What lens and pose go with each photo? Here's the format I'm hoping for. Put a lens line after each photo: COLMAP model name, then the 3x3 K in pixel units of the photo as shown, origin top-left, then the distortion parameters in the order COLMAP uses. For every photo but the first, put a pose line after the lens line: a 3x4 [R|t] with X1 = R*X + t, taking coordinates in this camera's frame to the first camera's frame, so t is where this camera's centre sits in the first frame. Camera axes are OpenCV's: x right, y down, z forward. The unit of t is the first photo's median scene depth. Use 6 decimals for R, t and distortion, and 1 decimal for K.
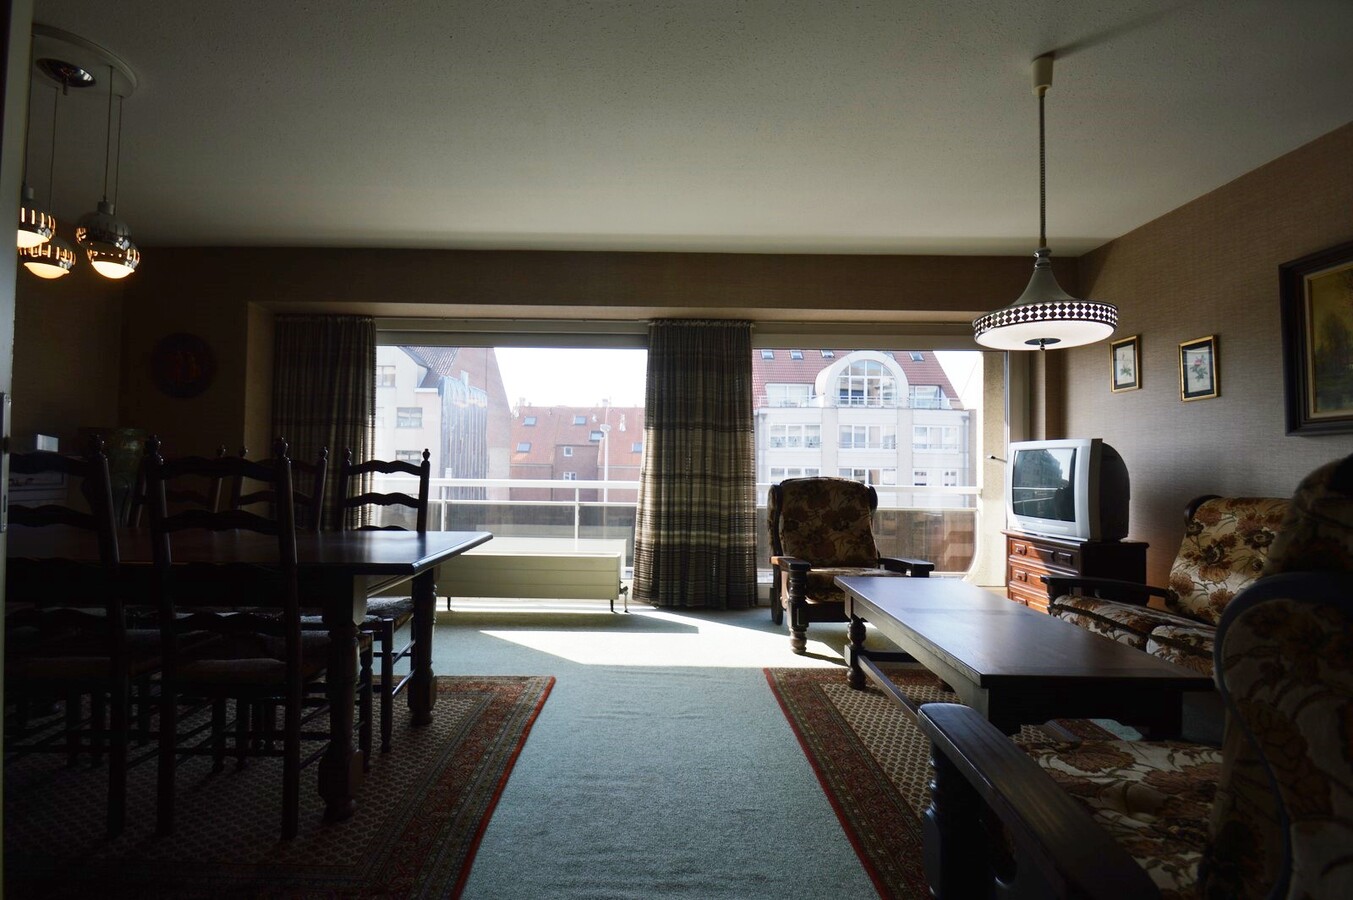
lens RADIAL K [[590.8, 0, 676.5], [0, 590.8, 450.0], [0, 0, 1]] dist [0.000169, -0.000113]
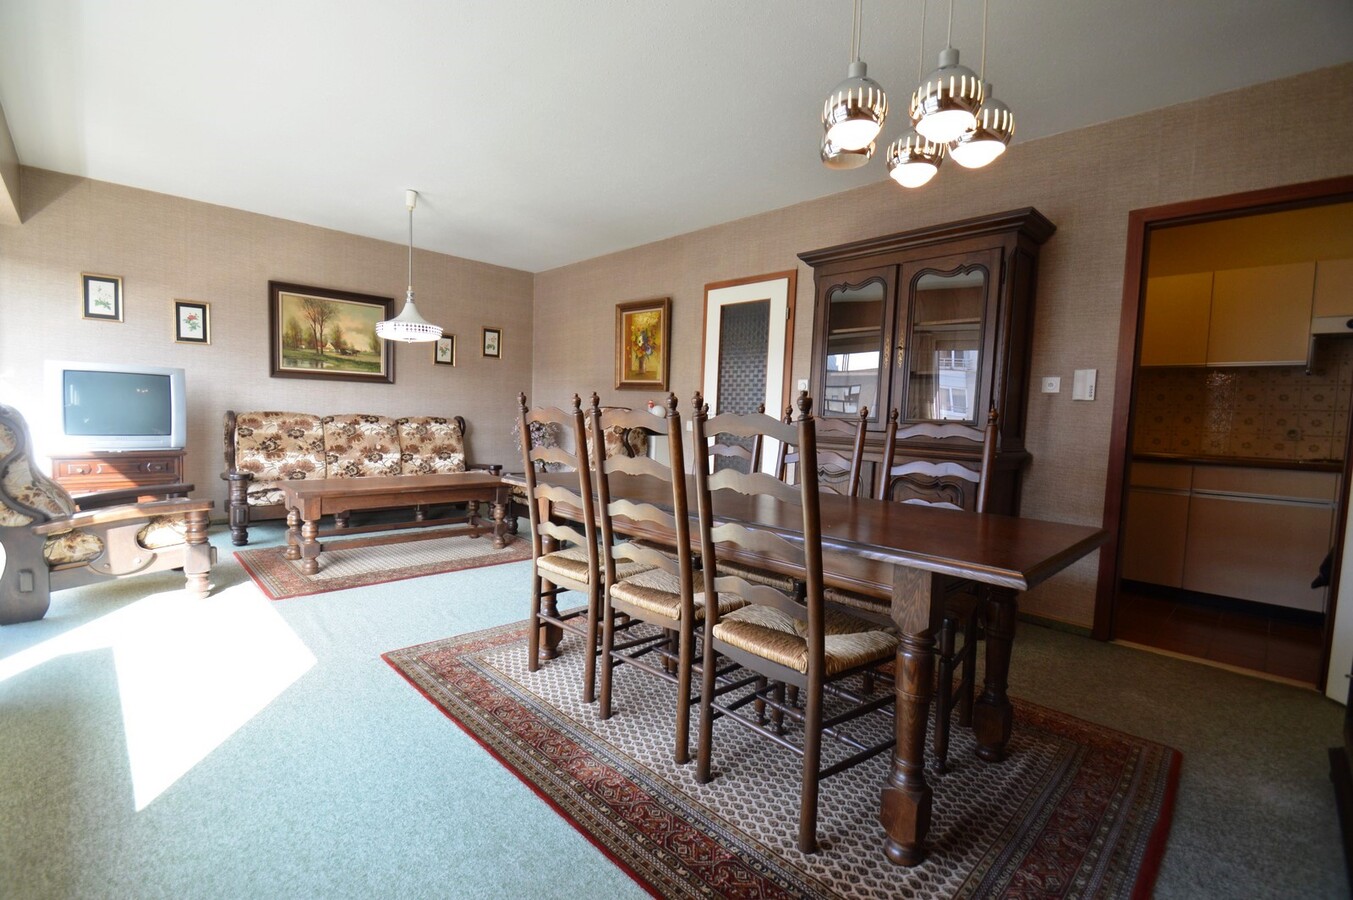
lens RADIAL K [[607.6, 0, 676.5], [0, 607.6, 450.0], [0, 0, 1]] dist [-0.000060, -0.000041]
pose [[-0.702171, -0.079751, 0.707528, -0.316782], [-0.063234, 0.996766, 0.049598, 0.007587], [-0.709195, -0.009913, -0.704943, 0.378934]]
